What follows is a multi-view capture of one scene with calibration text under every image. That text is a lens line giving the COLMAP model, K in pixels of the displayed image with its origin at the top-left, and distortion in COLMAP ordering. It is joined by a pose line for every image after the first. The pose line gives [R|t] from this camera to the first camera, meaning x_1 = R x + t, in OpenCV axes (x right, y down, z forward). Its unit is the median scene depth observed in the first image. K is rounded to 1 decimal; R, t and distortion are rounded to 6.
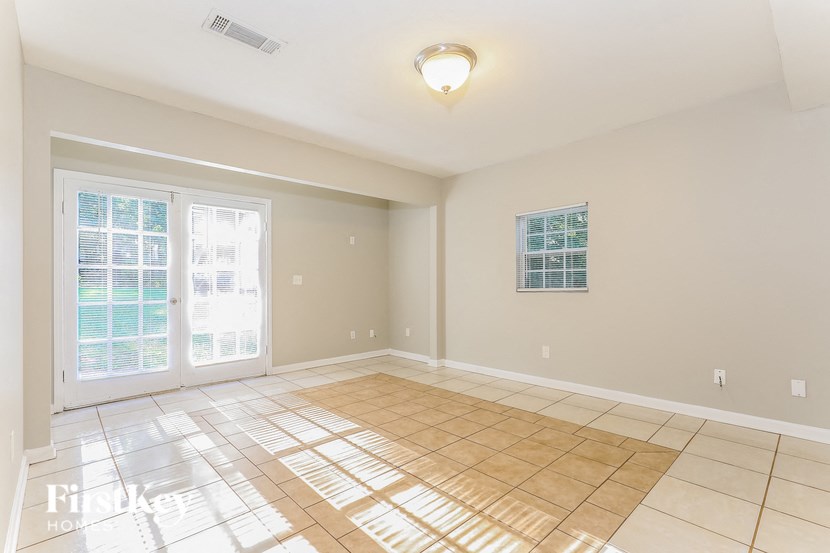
lens RADIAL K [[380.1, 0, 417.4], [0, 380.1, 280.2], [0, 0, 1]] dist [0.001346, 0.000179]
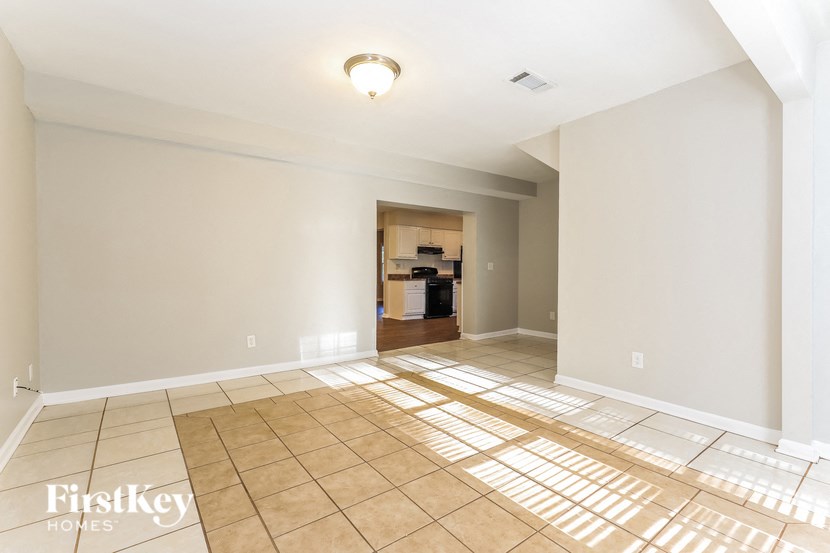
lens RADIAL K [[380.1, 0, 415.2], [0, 380.1, 275.0], [0, 0, 1]] dist [0.001346, 0.000179]
pose [[-0.993441, 0.005299, 0.114222, -0.170222], [0.005012, 0.999984, -0.002797, 0.027949], [-0.114235, -0.002206, -0.993451, 2.060670]]
